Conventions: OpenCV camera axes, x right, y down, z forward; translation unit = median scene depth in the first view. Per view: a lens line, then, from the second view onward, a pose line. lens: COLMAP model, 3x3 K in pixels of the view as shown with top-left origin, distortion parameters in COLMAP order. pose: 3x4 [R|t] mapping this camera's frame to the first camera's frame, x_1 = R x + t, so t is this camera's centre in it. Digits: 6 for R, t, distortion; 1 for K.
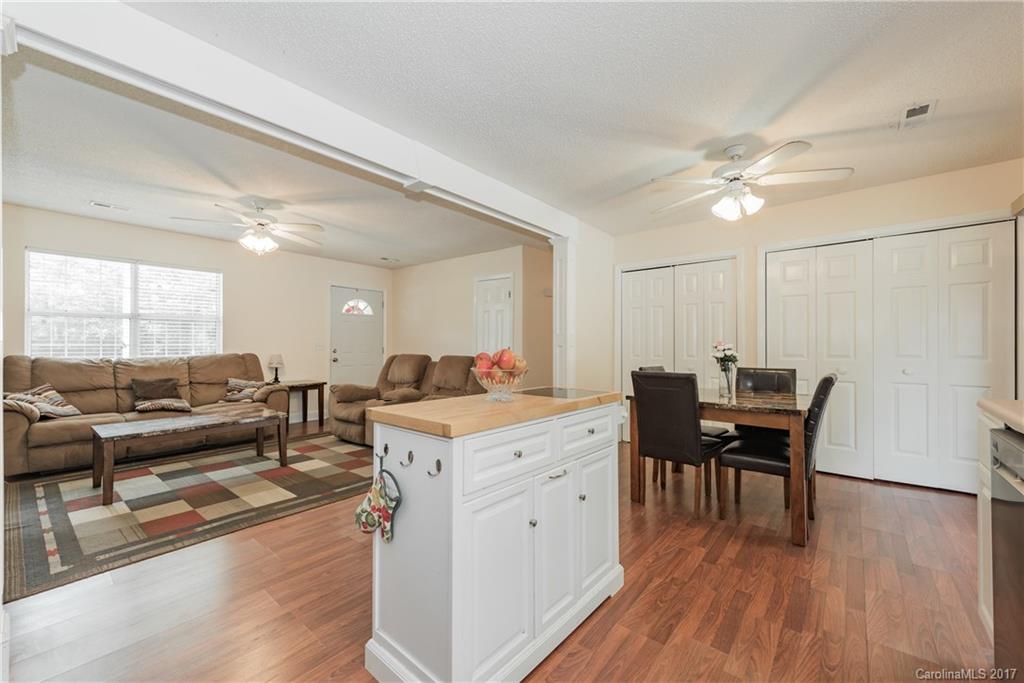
lens RADIAL K [[404.3, 0, 512.0], [0, 404.3, 341.5], [0, 0, 1]] dist [0.002071, -0.000140]
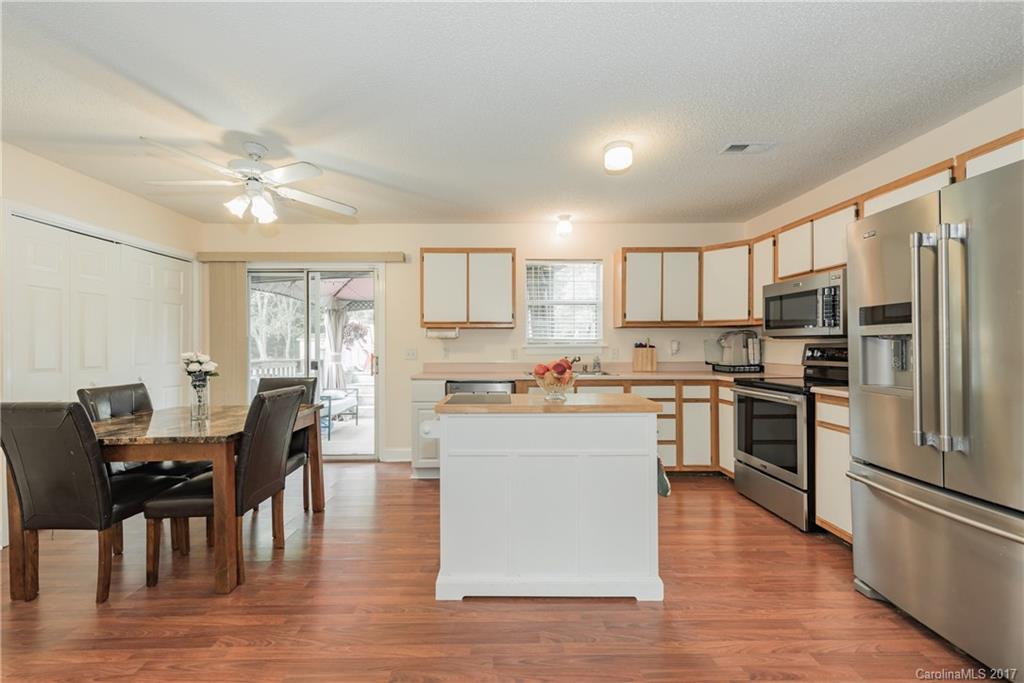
lens RADIAL K [[402.7, 0, 499.8], [0, 402.7, 348.9], [0, 0, 1]] dist [0.014521, -0.000099]
pose [[-0.640823, -0.000209, 0.767688, -0.370693], [-0.003770, 0.999989, -0.002875, -0.004367], [-0.767679, -0.004737, -0.640817, 0.810243]]
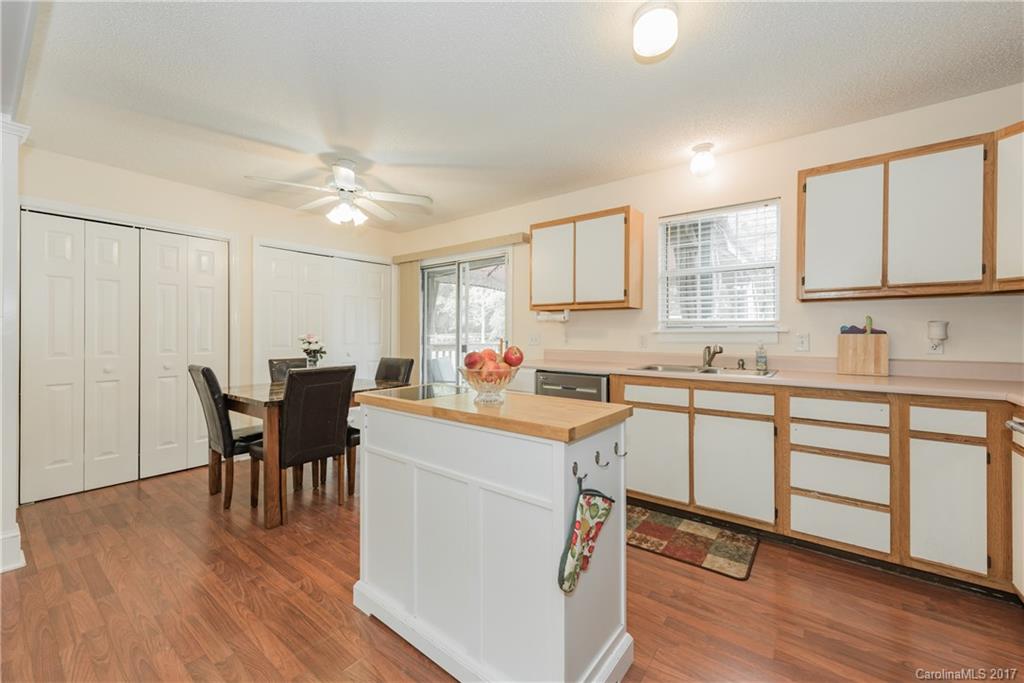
lens RADIAL K [[399.8, 0, 509.3], [0, 399.8, 336.7], [0, 0, 1]] dist [0.002968, -0.000233]
pose [[-0.035630, -0.006980, 0.999341, -0.395071], [-0.011195, 0.999916, 0.006585, -0.005405], [-0.999302, -0.010953, -0.035705, 0.408298]]
